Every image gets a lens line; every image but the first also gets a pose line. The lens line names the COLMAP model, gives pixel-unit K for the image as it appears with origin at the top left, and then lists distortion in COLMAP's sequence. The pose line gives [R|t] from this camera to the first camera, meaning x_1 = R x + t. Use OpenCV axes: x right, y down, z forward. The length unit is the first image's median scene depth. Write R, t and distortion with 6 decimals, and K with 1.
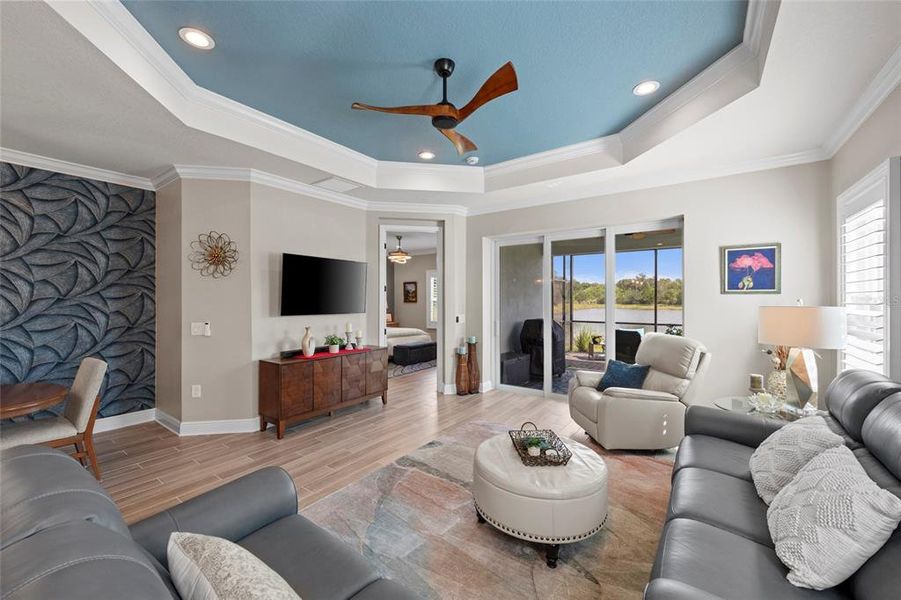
lens RADIAL K [[354.2, 0, 451.9], [0, 354.2, 297.7], [0, 0, 1]] dist [-0.000849, -0.000211]
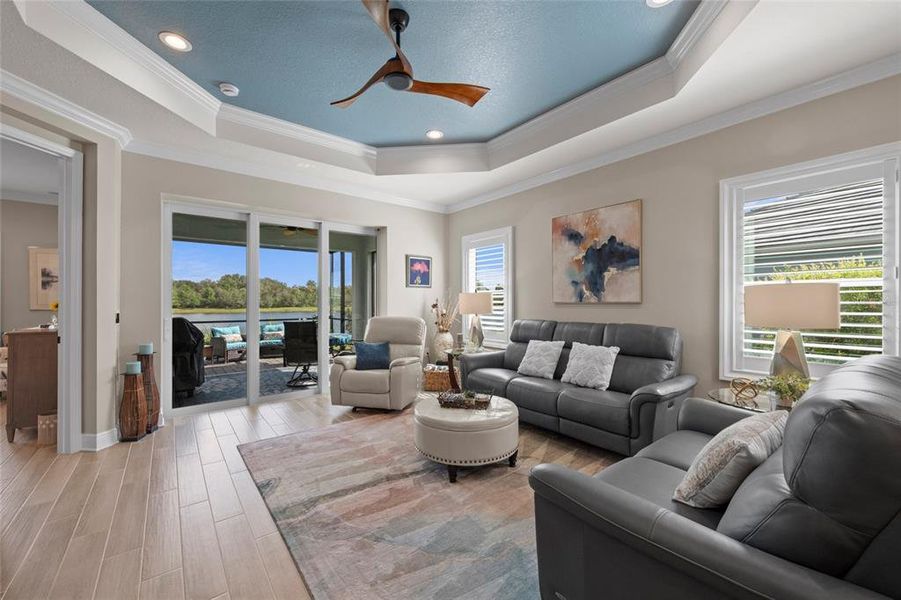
lens RADIAL K [[354.2, 0, 450.4], [0, 354.2, 299.4], [0, 0, 1]] dist [-0.000849, -0.000211]
pose [[0.272355, 0.005752, 0.962180, -0.586504], [-0.001468, 0.999983, -0.005563, 0.047328], [-0.962196, 0.000102, 0.272359, 0.430527]]
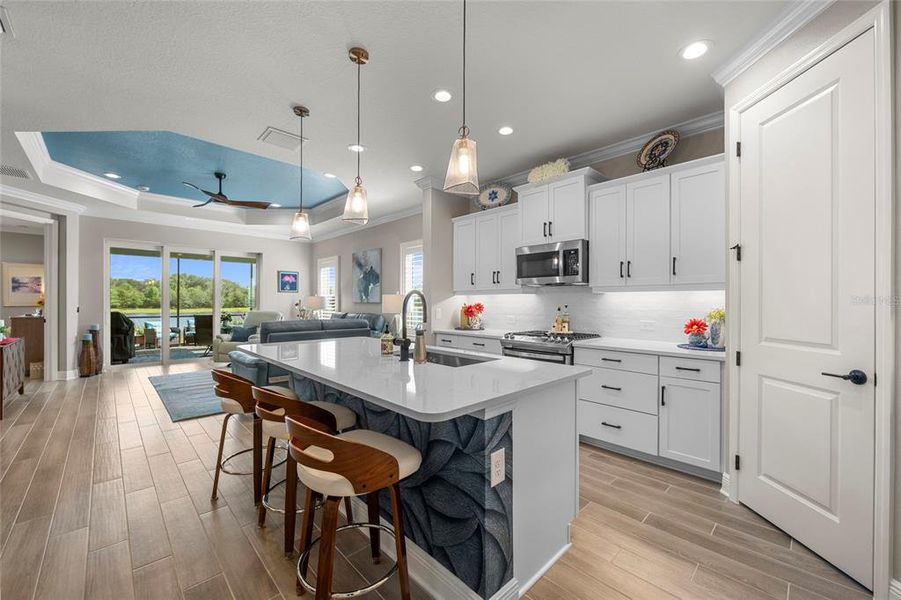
lens RADIAL K [[354.2, 0, 452.7], [0, 354.2, 302.9], [0, 0, 1]] dist [-0.000849, -0.000211]
pose [[0.173251, -0.000382, 0.984878, -1.235756], [-0.005768, 0.999982, 0.001402, 0.046937], [-0.984861, -0.005923, 0.173246, -0.463968]]
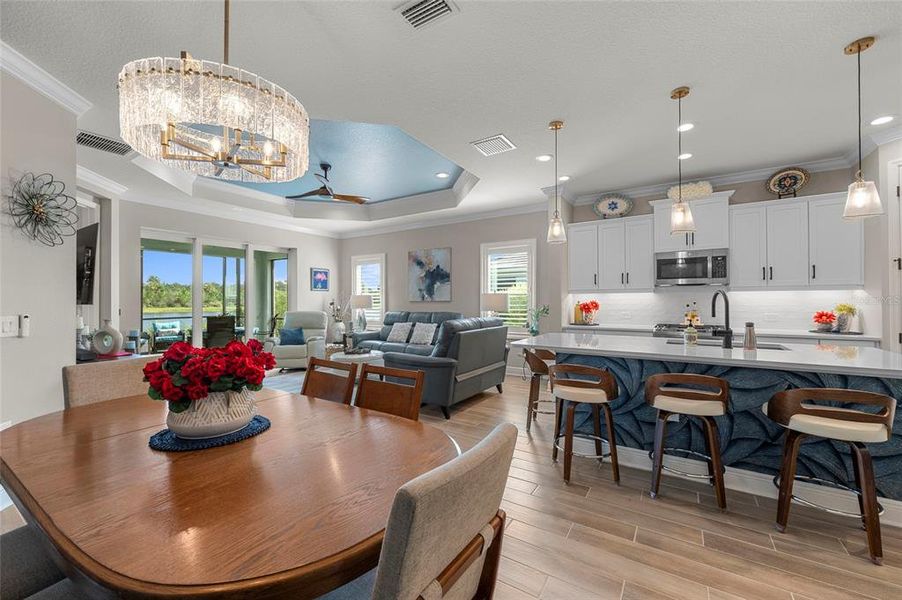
lens RADIAL K [[354.6, 0, 451.9], [0, 354.6, 297.6], [0, 0, 1]] dist [-0.000849, -0.000211]
pose [[-0.058475, 0.007353, 0.998262, -1.349710], [0.001431, 0.999972, -0.007282, 0.045394], [-0.998288, 0.001003, -0.058484, 0.300584]]
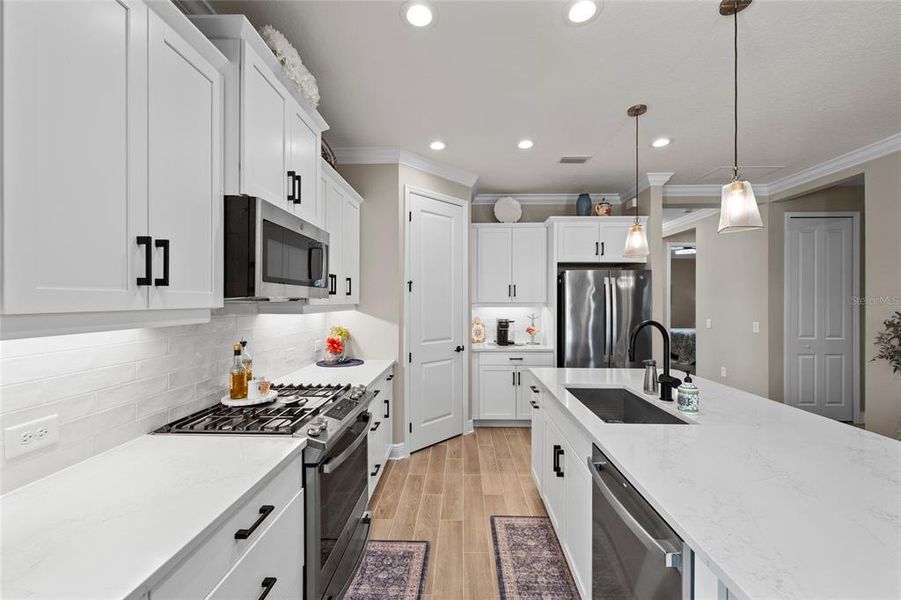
lens RADIAL K [[354.2, 0, 451.6], [0, 354.2, 302.6], [0, 0, 1]] dist [-0.000849, -0.000211]
pose [[-0.828371, 0.002114, -0.560176, -0.138404], [0.002417, 0.999997, 0.000200, 0.000262], [0.560175, -0.001188, -0.828373, -0.036523]]
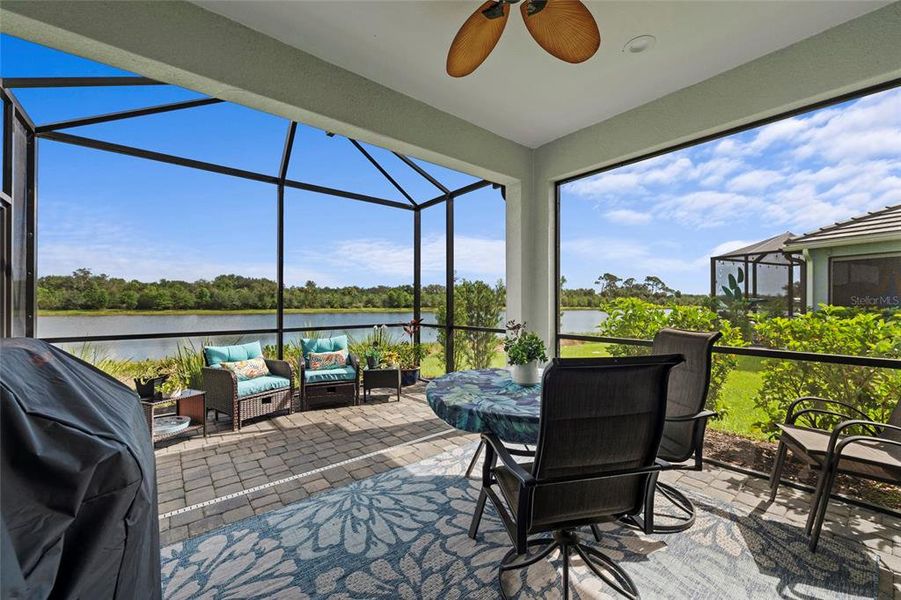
lens RADIAL K [[354.2, 0, 451.3], [0, 354.2, 303.5], [0, 0, 1]] dist [-0.000849, -0.000211]
pose [[0.261089, -0.000226, 0.965315, 0.365229], [-0.002868, 0.999995, 0.001010, 0.086729], [-0.965310, -0.003032, 0.261087, 1.544381]]
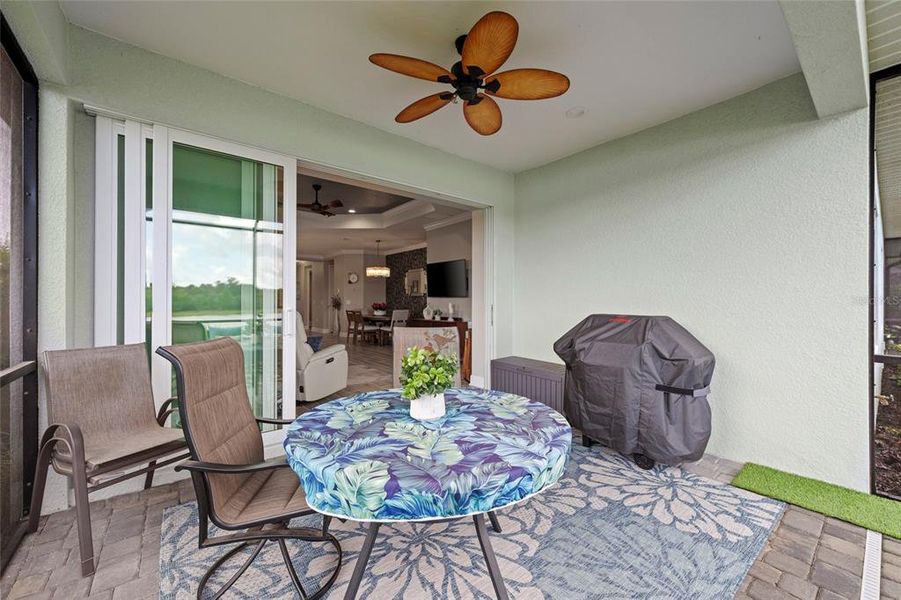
lens RADIAL K [[354.2, 0, 448.3], [0, 354.2, 302.8], [0, 0, 1]] dist [-0.000849, -0.000211]
pose [[-0.273500, 0.001088, -0.961872, 1.412159], [-0.000509, 0.999999, 0.001276, 0.084482], [0.961872, 0.000838, -0.273499, 1.724607]]
